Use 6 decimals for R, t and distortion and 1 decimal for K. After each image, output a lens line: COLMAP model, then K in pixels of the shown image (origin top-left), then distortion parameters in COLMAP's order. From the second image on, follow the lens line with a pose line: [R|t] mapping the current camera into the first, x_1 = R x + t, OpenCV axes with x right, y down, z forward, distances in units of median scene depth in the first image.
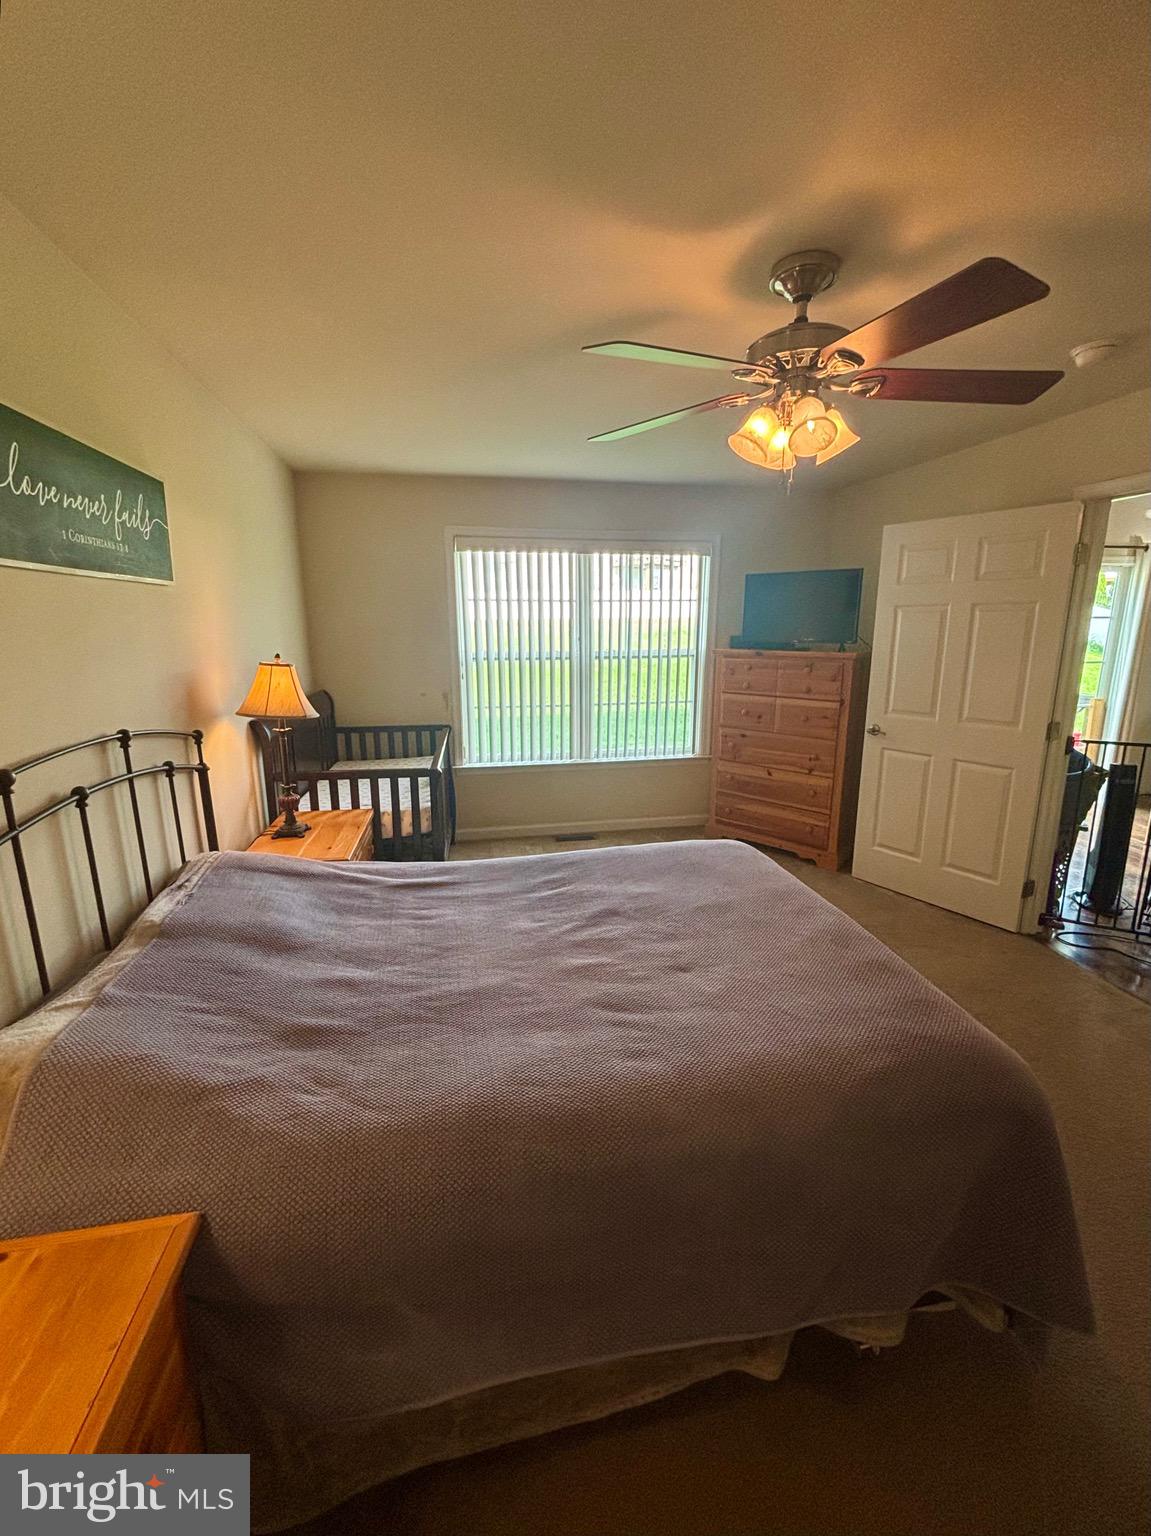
lens RADIAL K [[616.4, 0, 574.2], [0, 616.4, 760.9], [0, 0, 1]] dist [-0.001320, 0.000486]
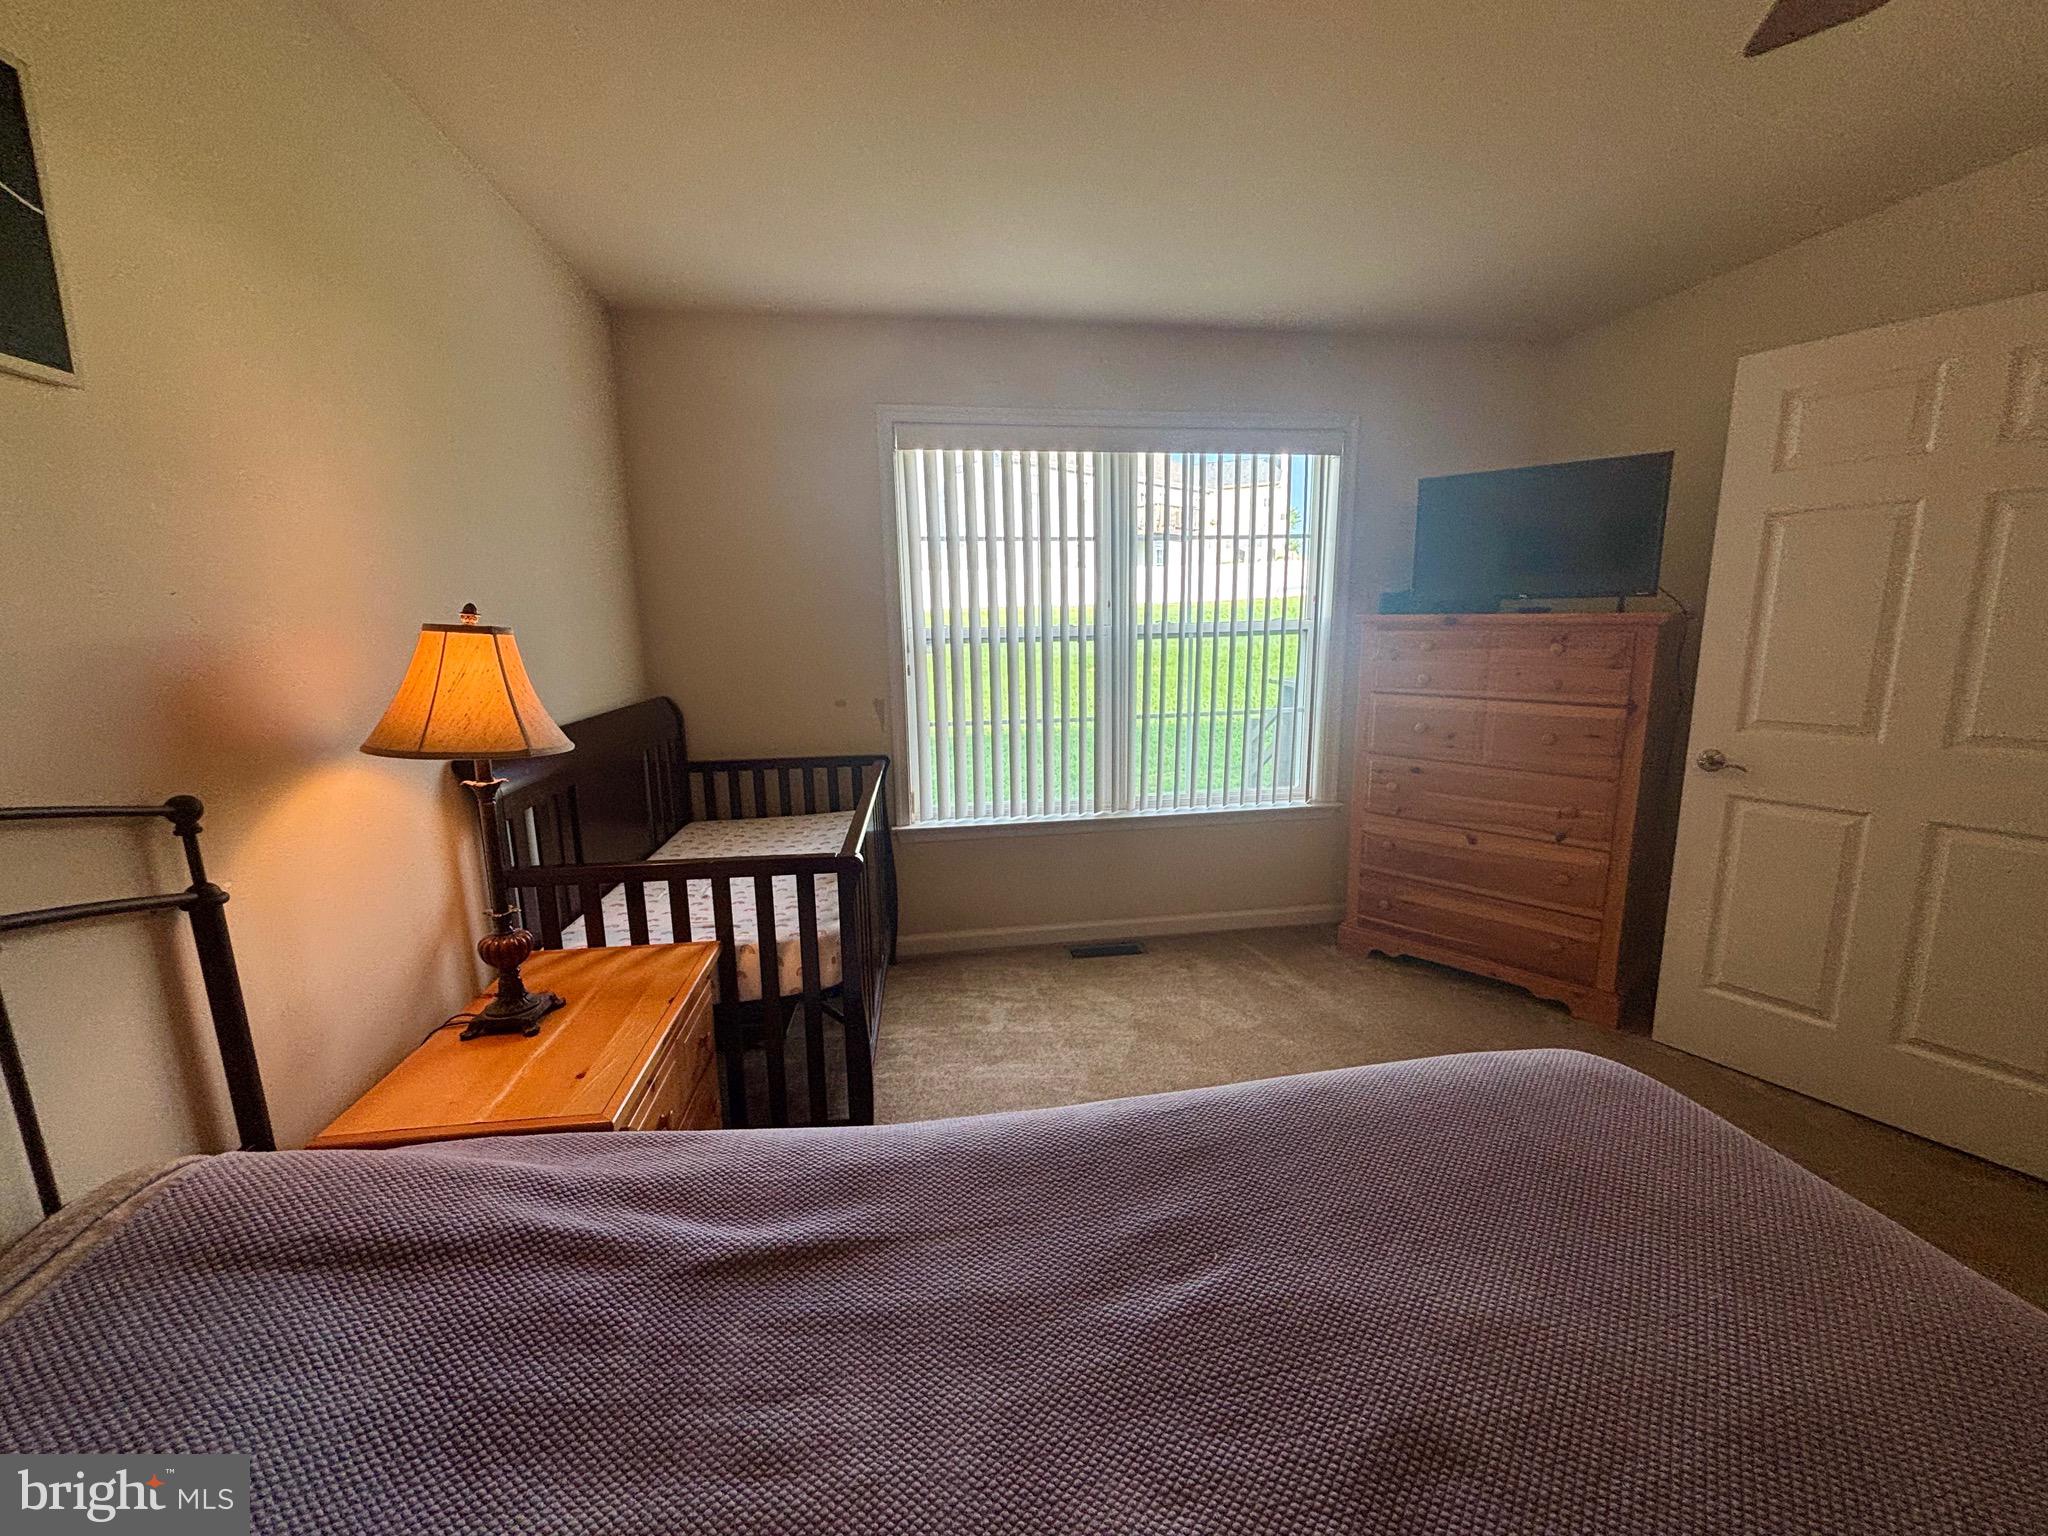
lens RADIAL K [[821.8, 0, 1035.1], [0, 821.8, 757.1], [0, 0, 1]] dist [-0.001320, 0.000486]
pose [[0.999500, -0.009131, -0.030258, -0.049230], [0.007807, 0.999019, -0.043600, -0.026511], [0.030626, 0.043342, 0.998591, 0.287509]]
